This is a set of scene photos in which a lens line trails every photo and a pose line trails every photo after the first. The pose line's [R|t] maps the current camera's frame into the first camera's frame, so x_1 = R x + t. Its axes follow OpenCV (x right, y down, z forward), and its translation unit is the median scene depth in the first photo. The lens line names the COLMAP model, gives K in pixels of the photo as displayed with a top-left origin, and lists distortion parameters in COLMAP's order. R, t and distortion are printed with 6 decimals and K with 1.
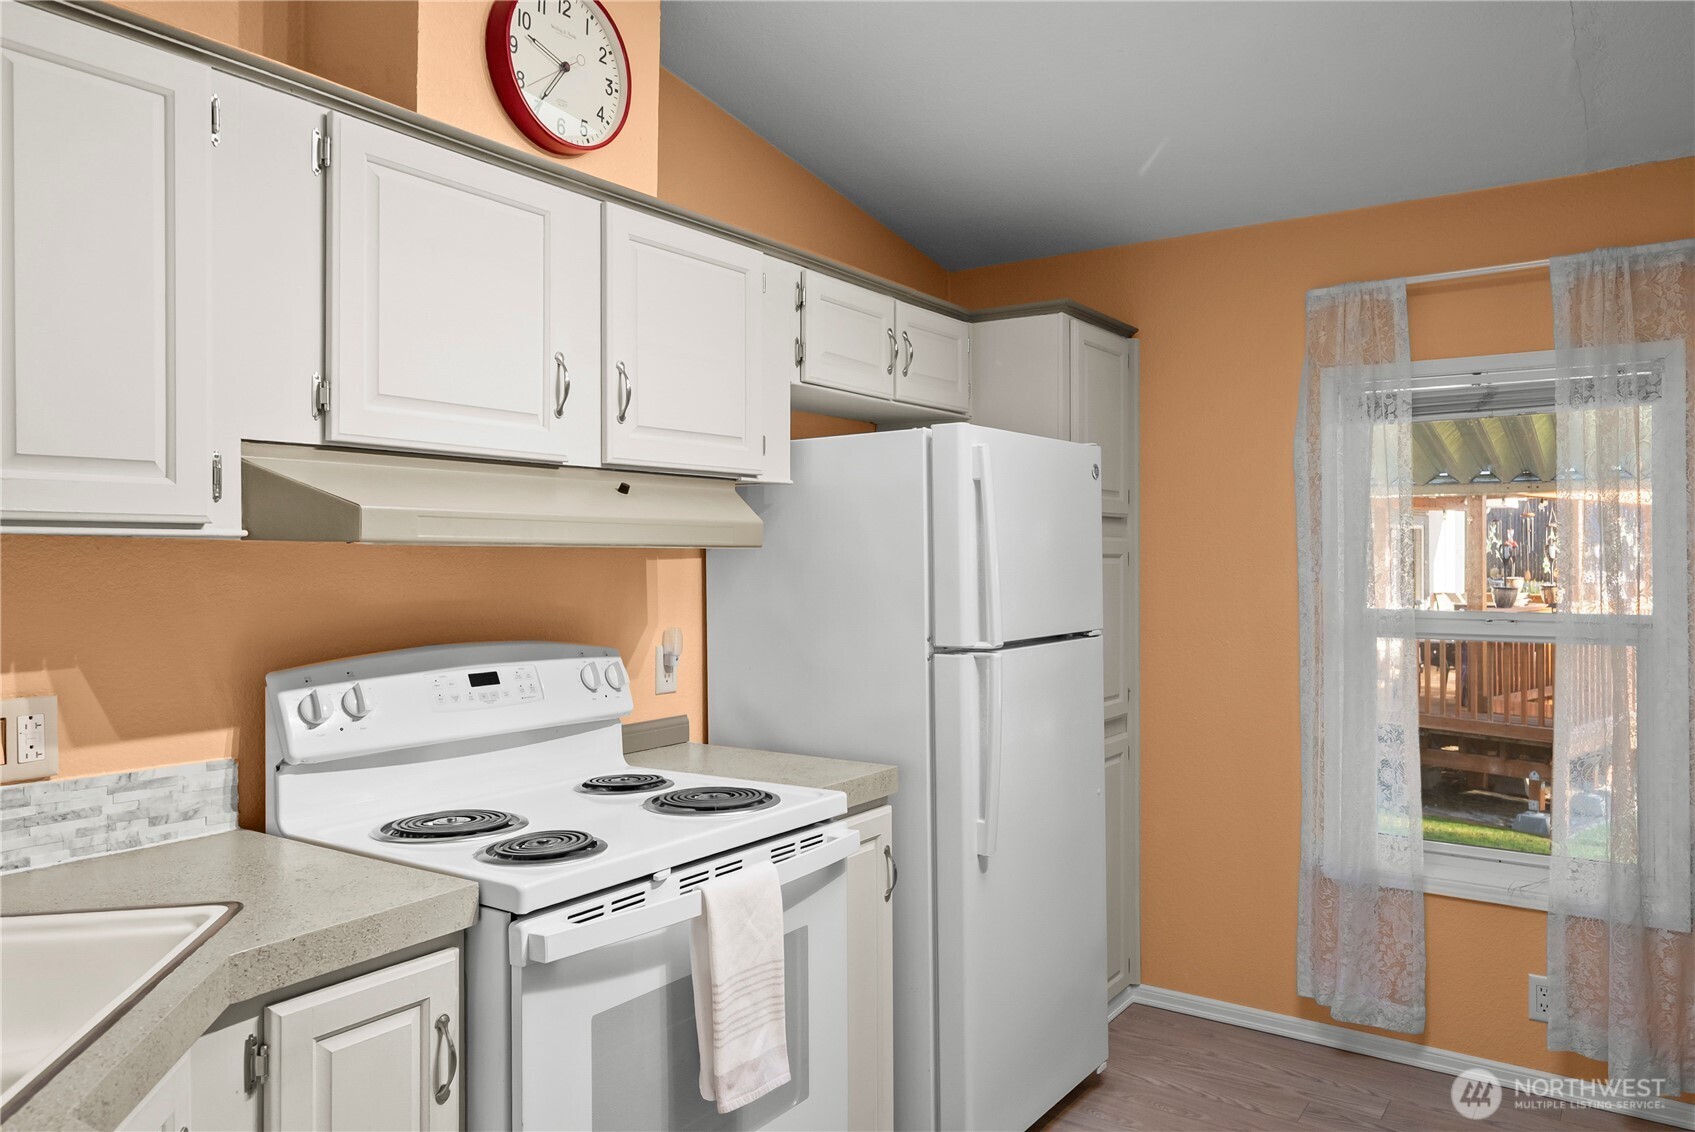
lens RADIAL K [[1181.0, 0, 850.0], [0, 1181.0, 552.4], [0, 0, 1]] dist [0.003946, 0.000856]
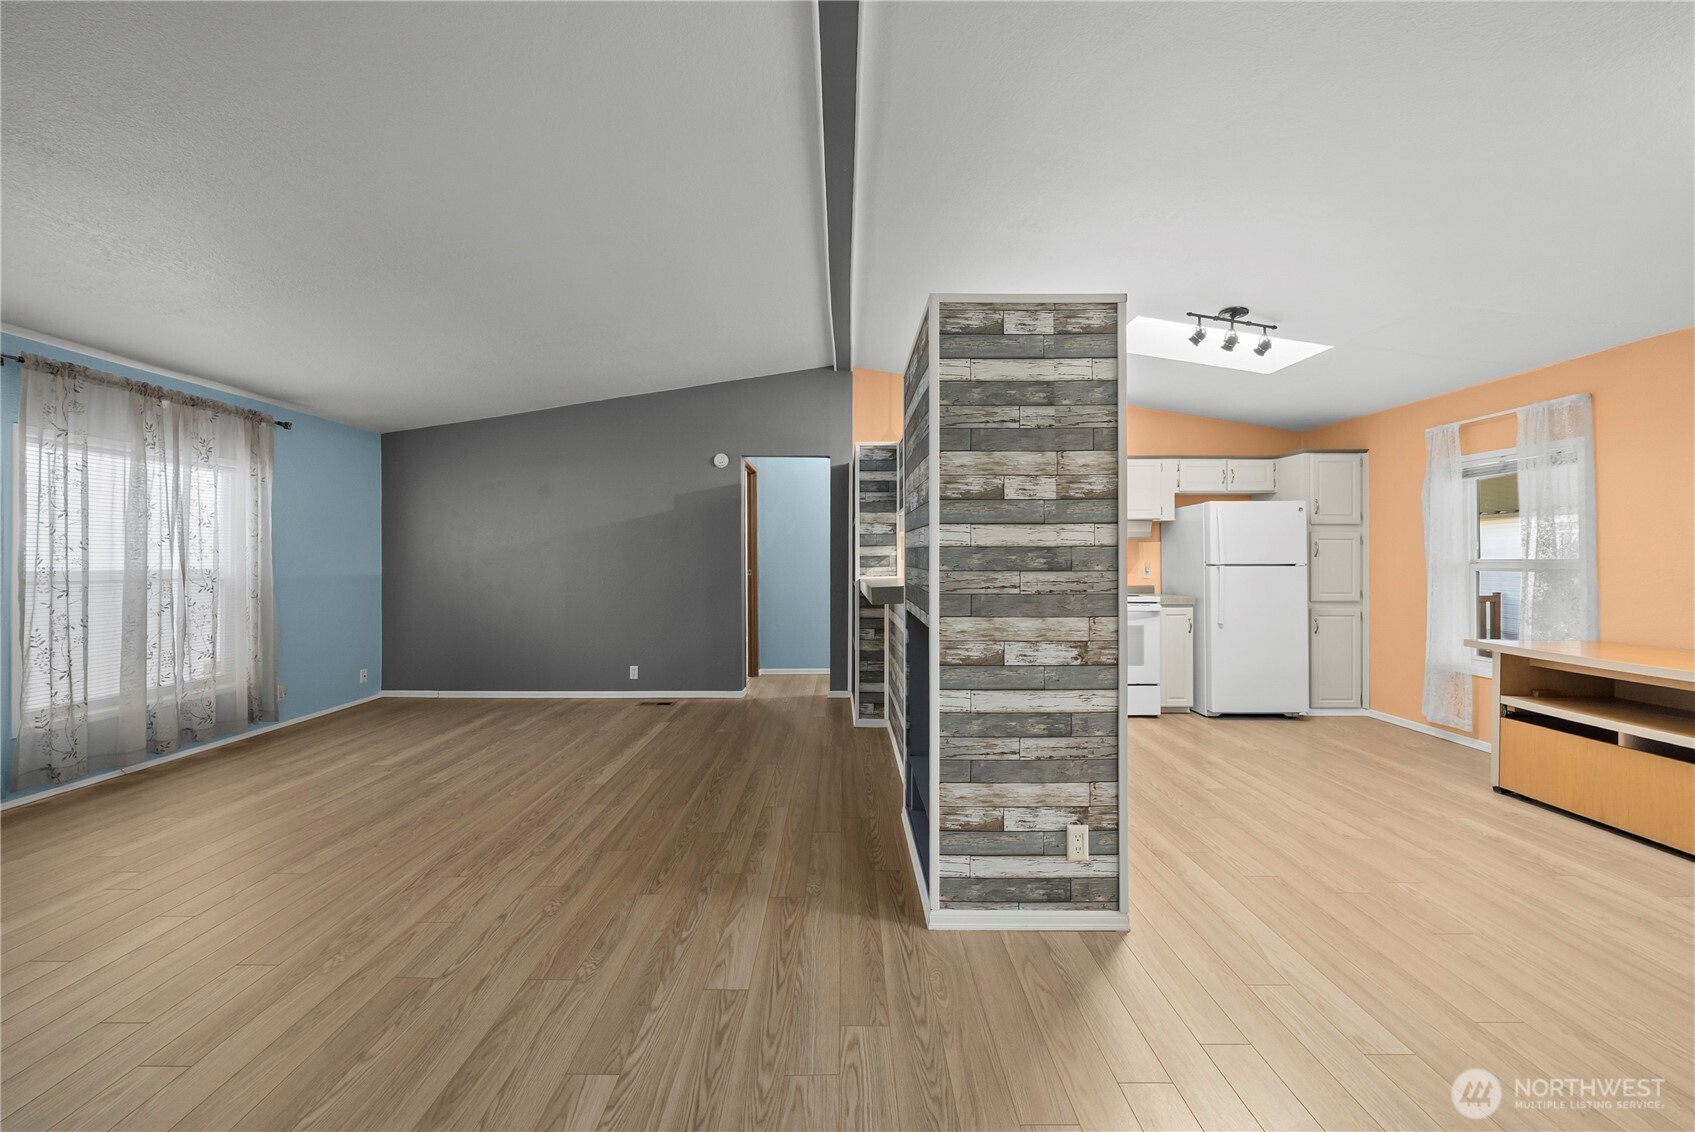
lens RADIAL K [[595.8, 0, 843.0], [0, 595.8, 556.7], [0, 0, 1]] dist [-0.003456, -0.000358]
pose [[0.563130, -0.001748, -0.826366, 0.921858], [0.000836, 0.999998, -0.001546, 0.058310], [0.826368, 0.000179, 0.563131, -0.901613]]
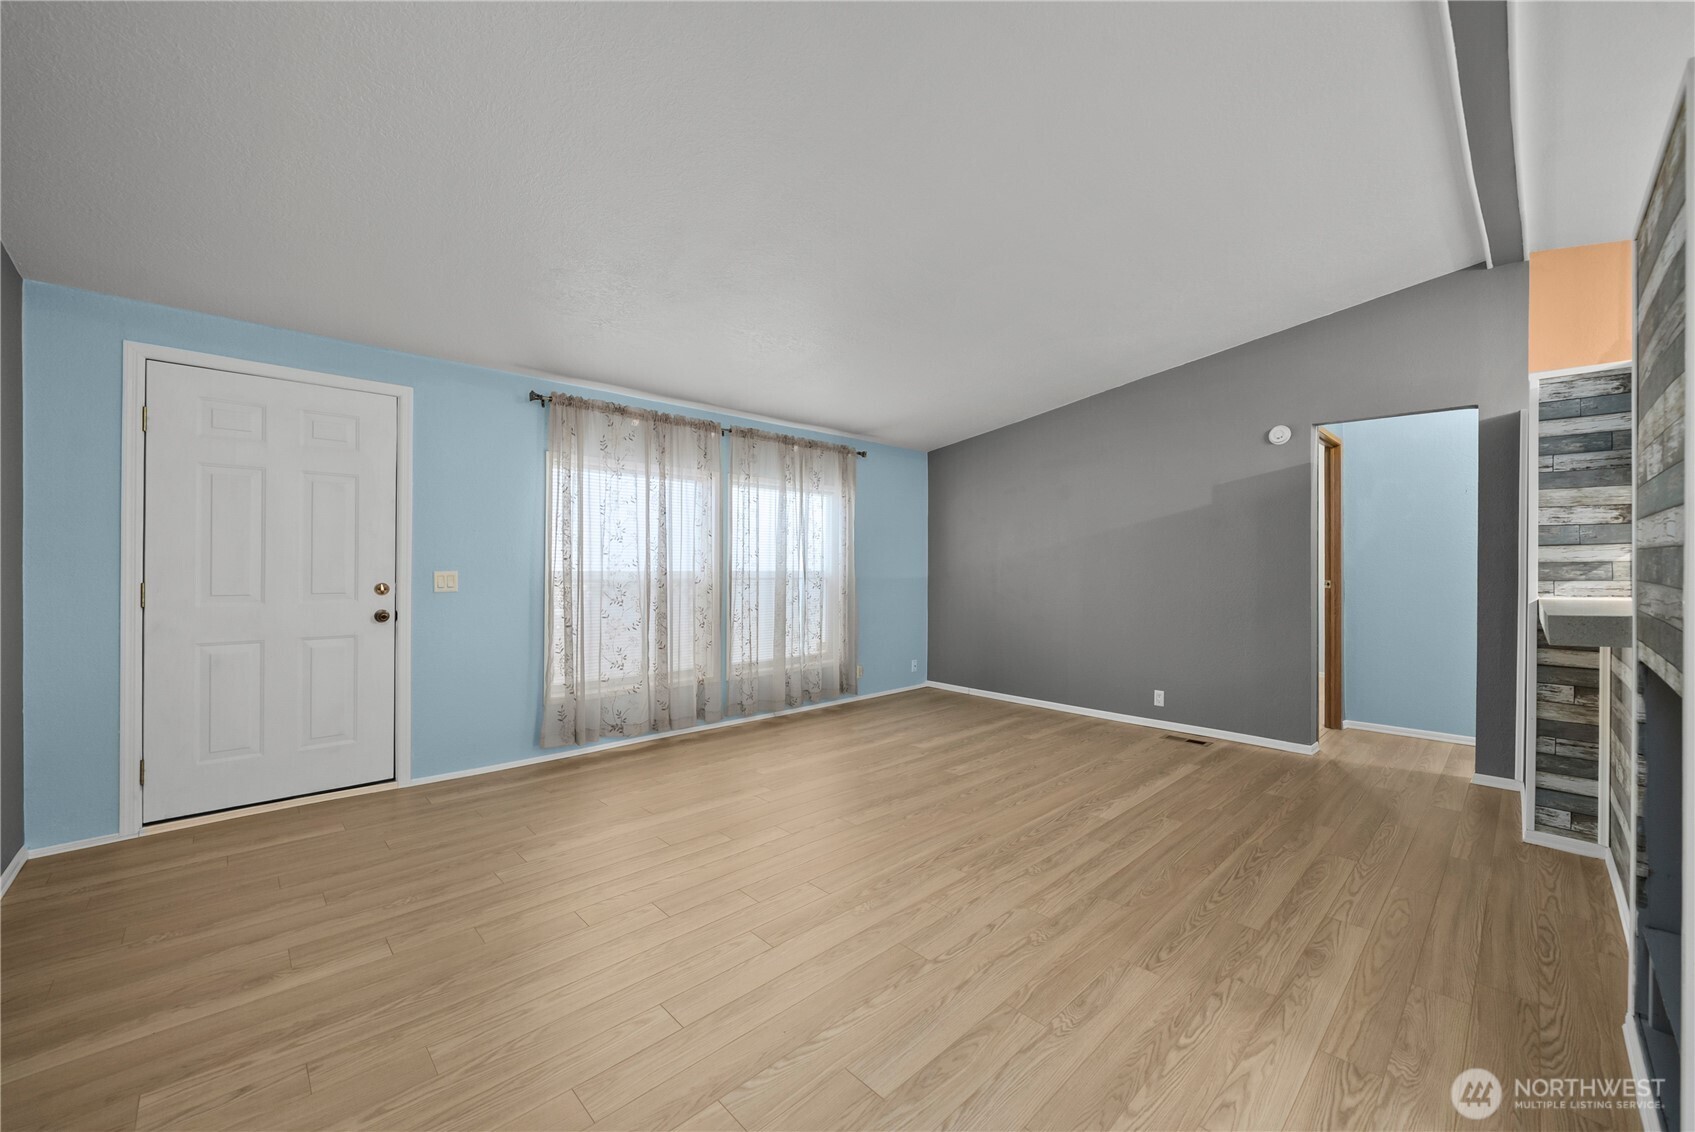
lens RADIAL K [[660.9, 0, 849.0], [0, 660.9, 563.7], [0, 0, 1]] dist [-0.003266, 0.000494]
pose [[-0.203917, 0.001685, -0.978987, 0.900087], [-0.002834, 0.999993, 0.002311, 0.057345], [0.978984, 0.003246, -0.203911, -0.839239]]
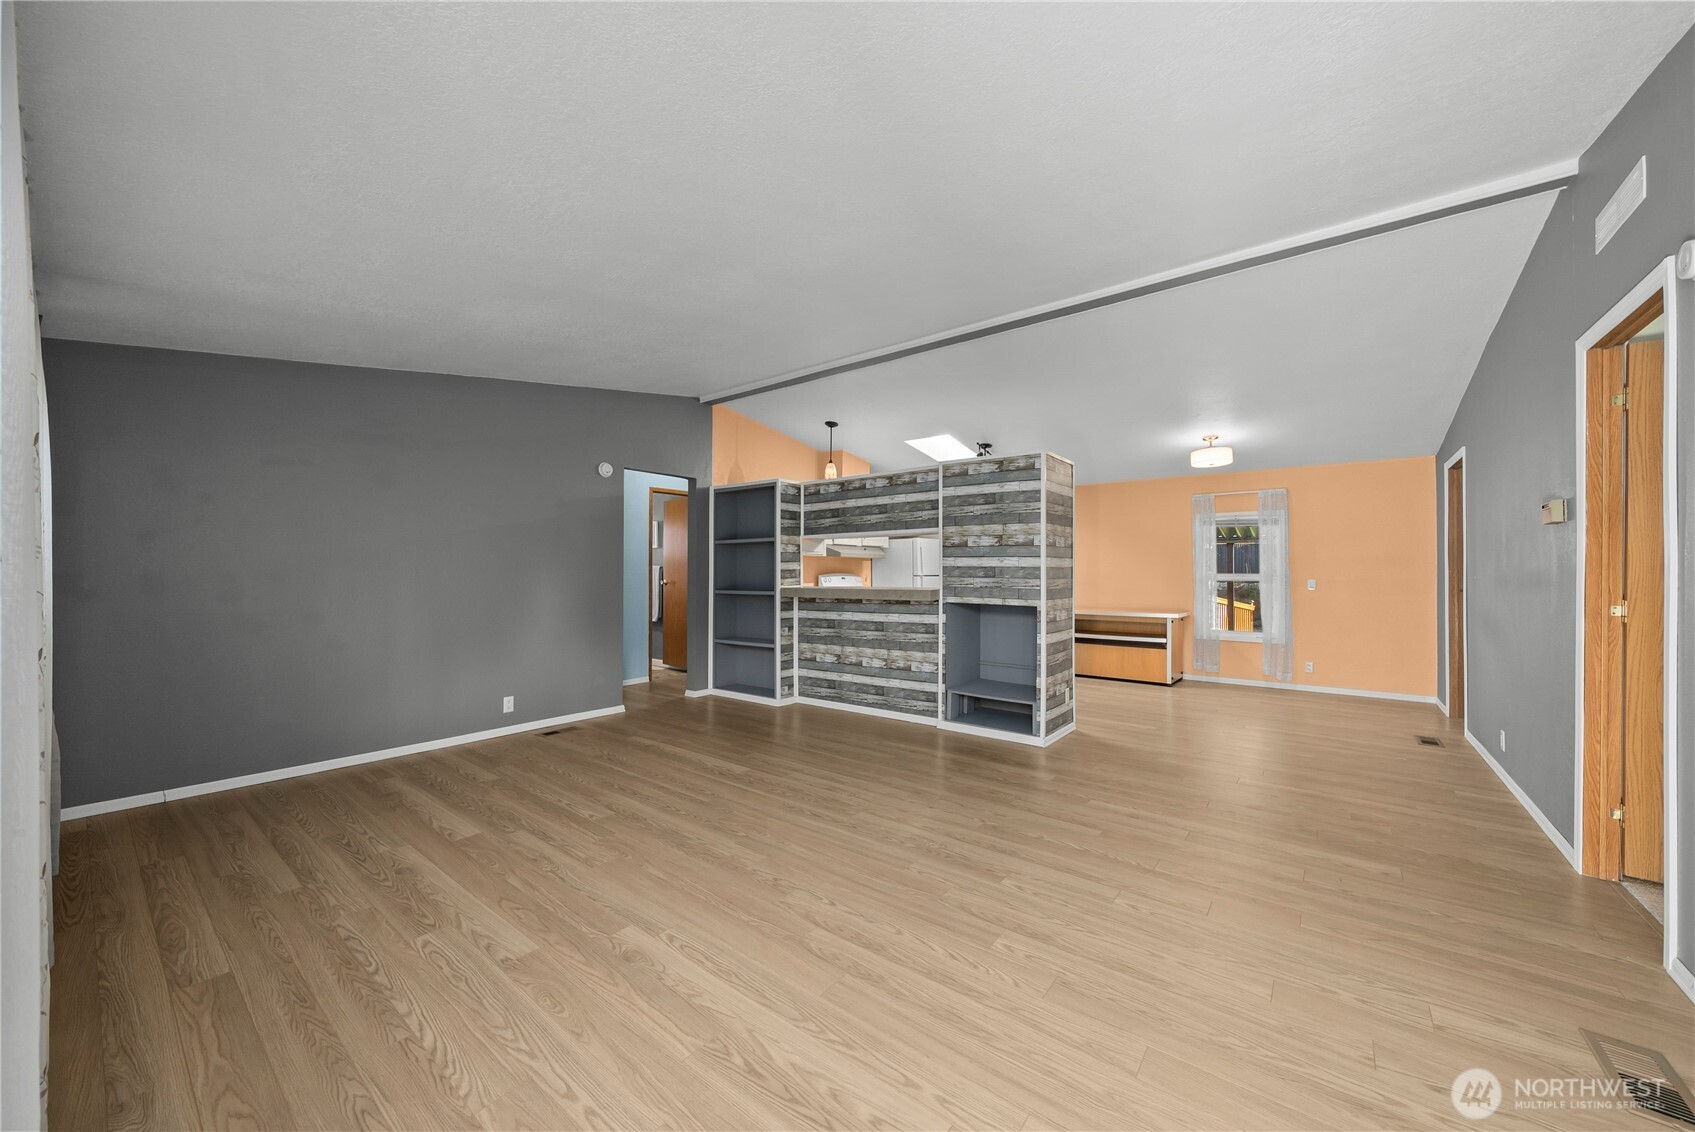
lens RADIAL K [[614.9, 0, 851.6], [0, 614.9, 563.9], [0, 0, 1]] dist [-0.001474, -0.000055]
pose [[0.998170, 0.003547, -0.060369, -0.050276], [-0.004145, 0.999943, -0.009789, 0.053541], [0.060330, 0.010021, 0.998128, -2.062715]]
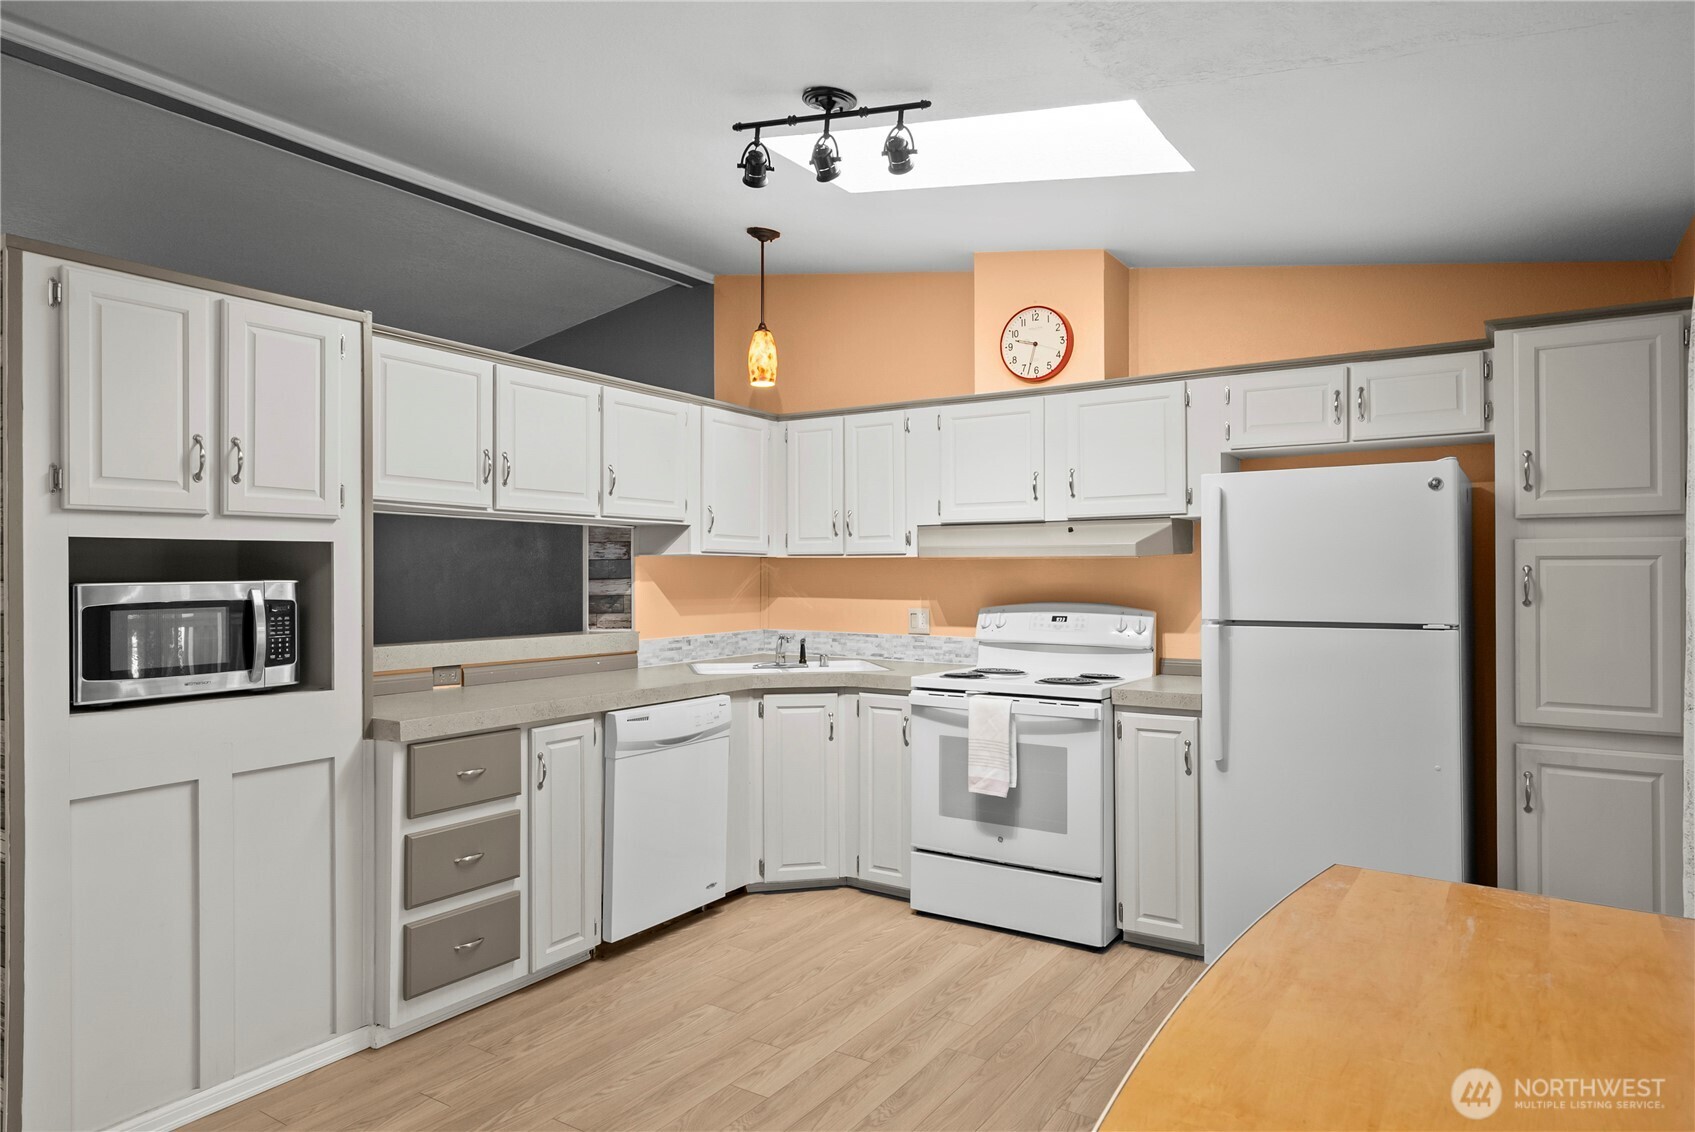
lens RADIAL K [[1019.9, 0, 848.1], [0, 1019.9, 556.2], [0, 0, 1]] dist [0.058132, 0.001812]
pose [[0.022866, -0.017228, -0.999590, 1.379791], [0.005408, 0.999839, -0.017108, 0.018472], [0.999724, -0.005014, 0.022955, 0.490893]]
